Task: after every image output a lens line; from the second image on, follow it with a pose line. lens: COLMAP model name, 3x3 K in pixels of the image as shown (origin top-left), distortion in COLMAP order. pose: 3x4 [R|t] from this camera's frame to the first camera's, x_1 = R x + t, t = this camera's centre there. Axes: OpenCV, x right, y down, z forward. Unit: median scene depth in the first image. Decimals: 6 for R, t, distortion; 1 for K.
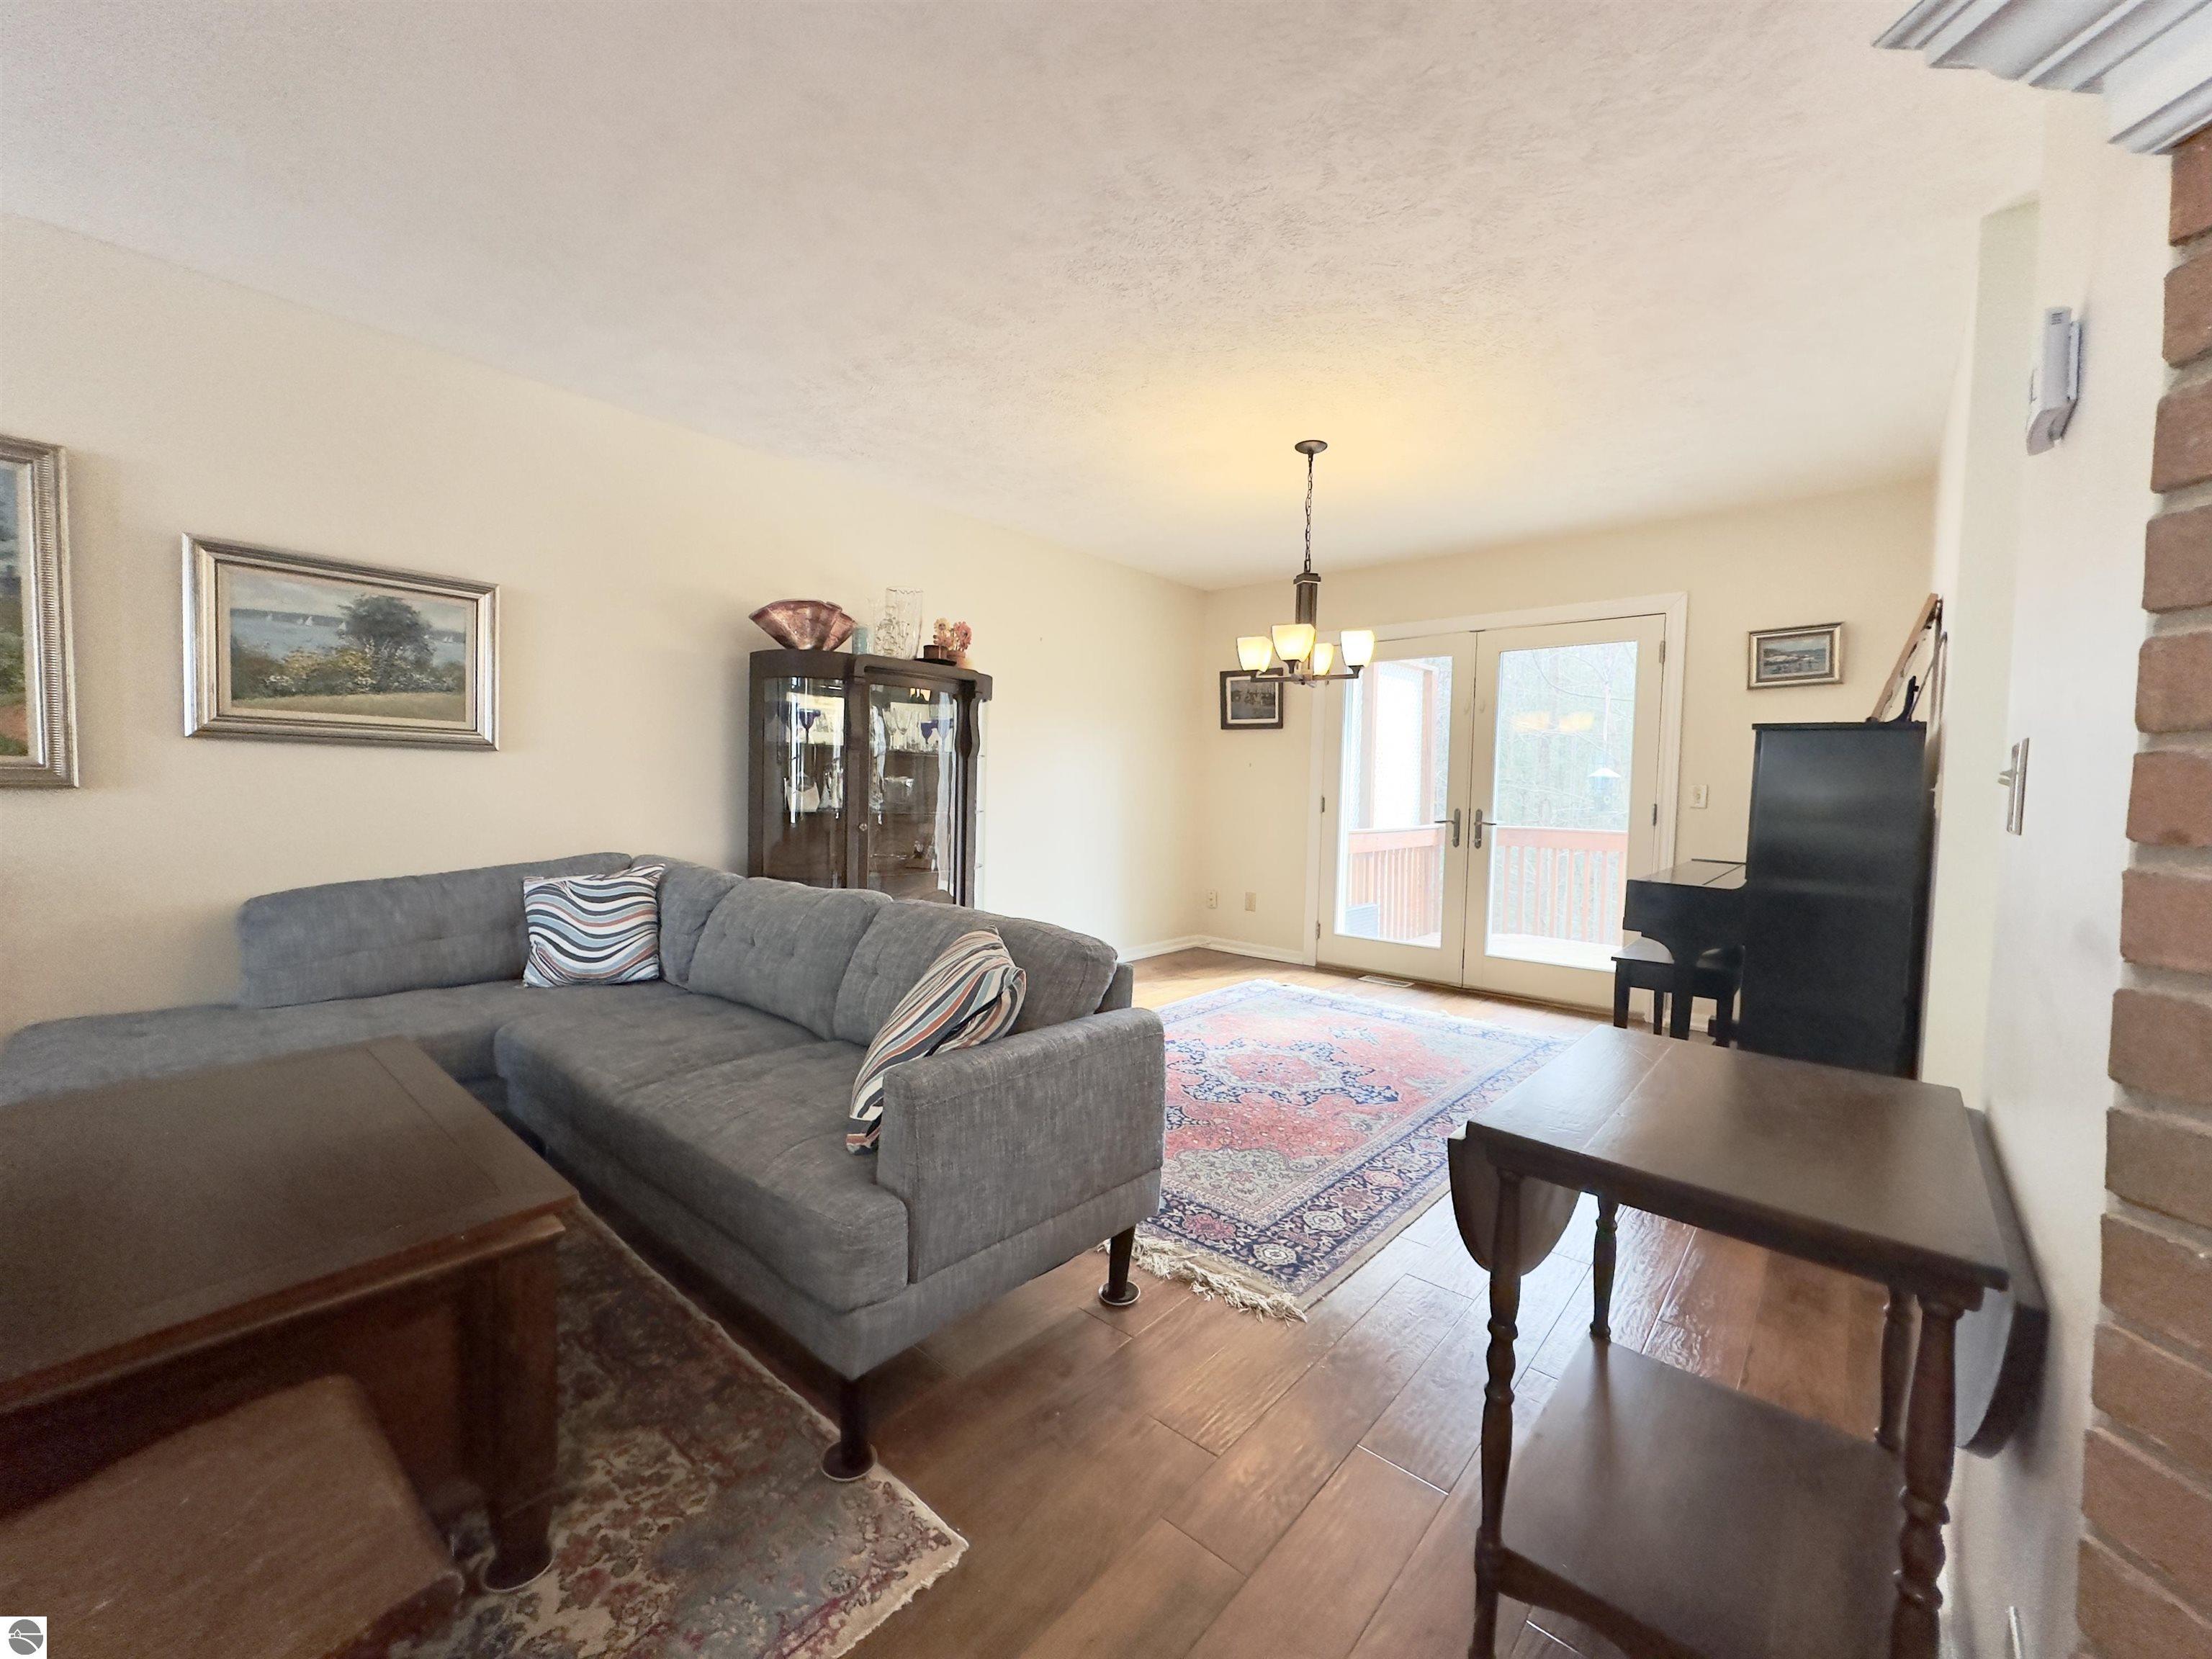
lens RADIAL K [[875.0, 0, 1097.4], [0, 875.0, 826.3], [0, 0, 1]] dist [-0.001728, 0.000113]
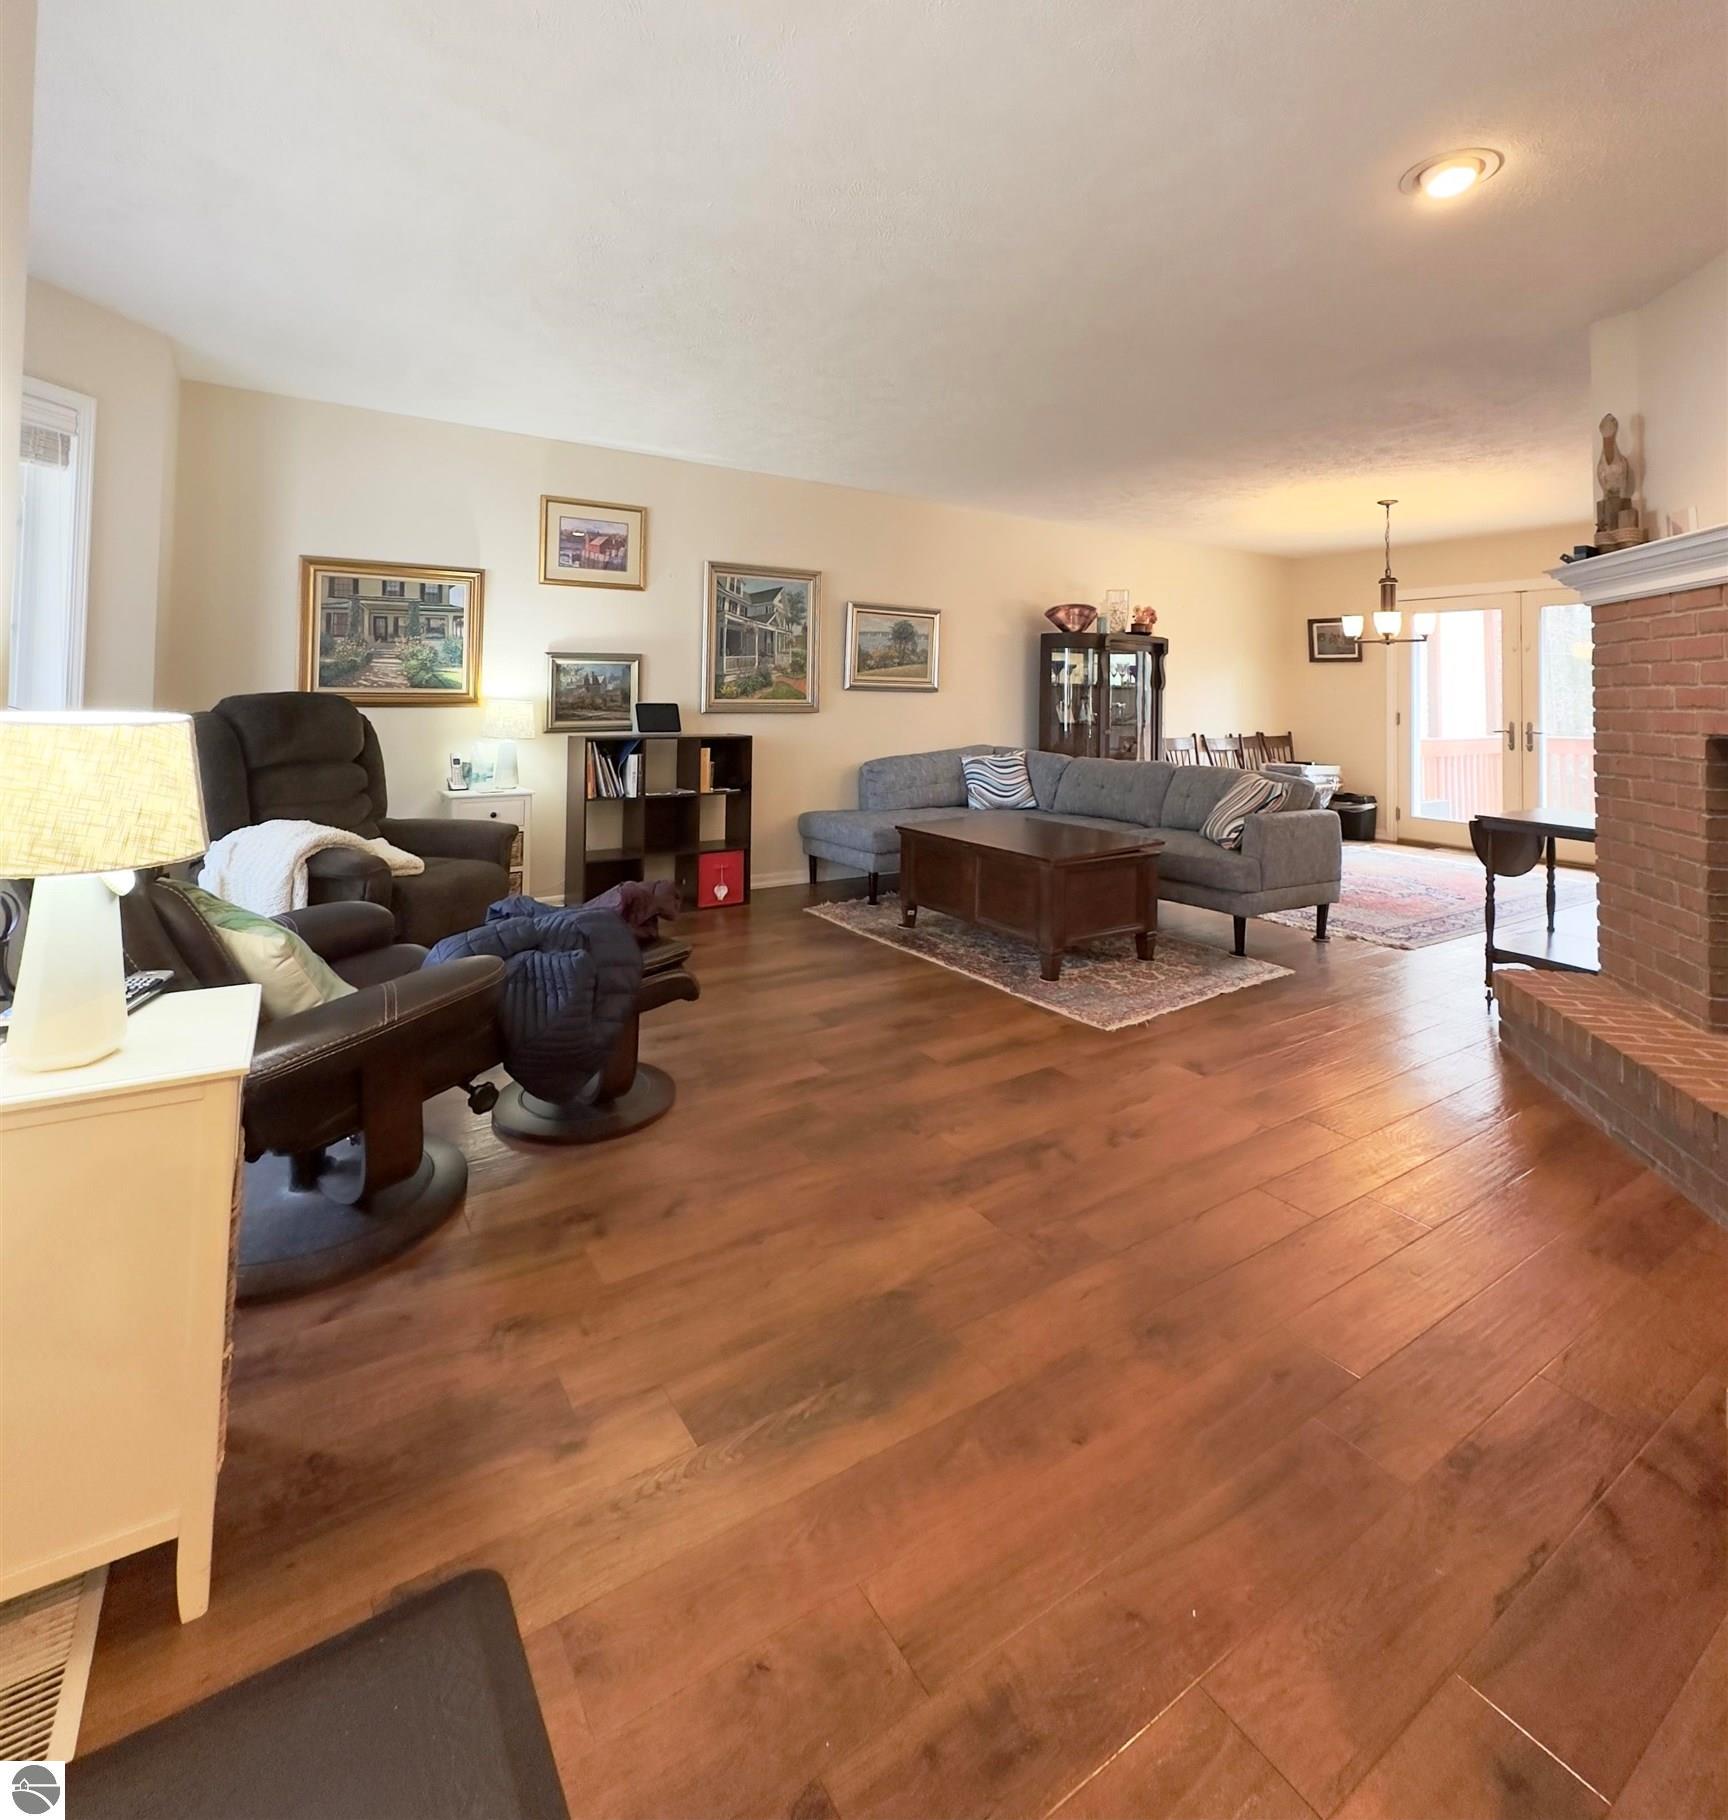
lens RADIAL K [[895.2, 0, 868.6], [0, 895.2, 667.3], [0, 0, 1]] dist [0.000296, 0.000000]
pose [[0.965369, -0.015058, -0.260452, -0.318549], [-0.005903, 0.996816, -0.079512, 0.020501], [0.260820, 0.078296, 0.962207, -1.023986]]
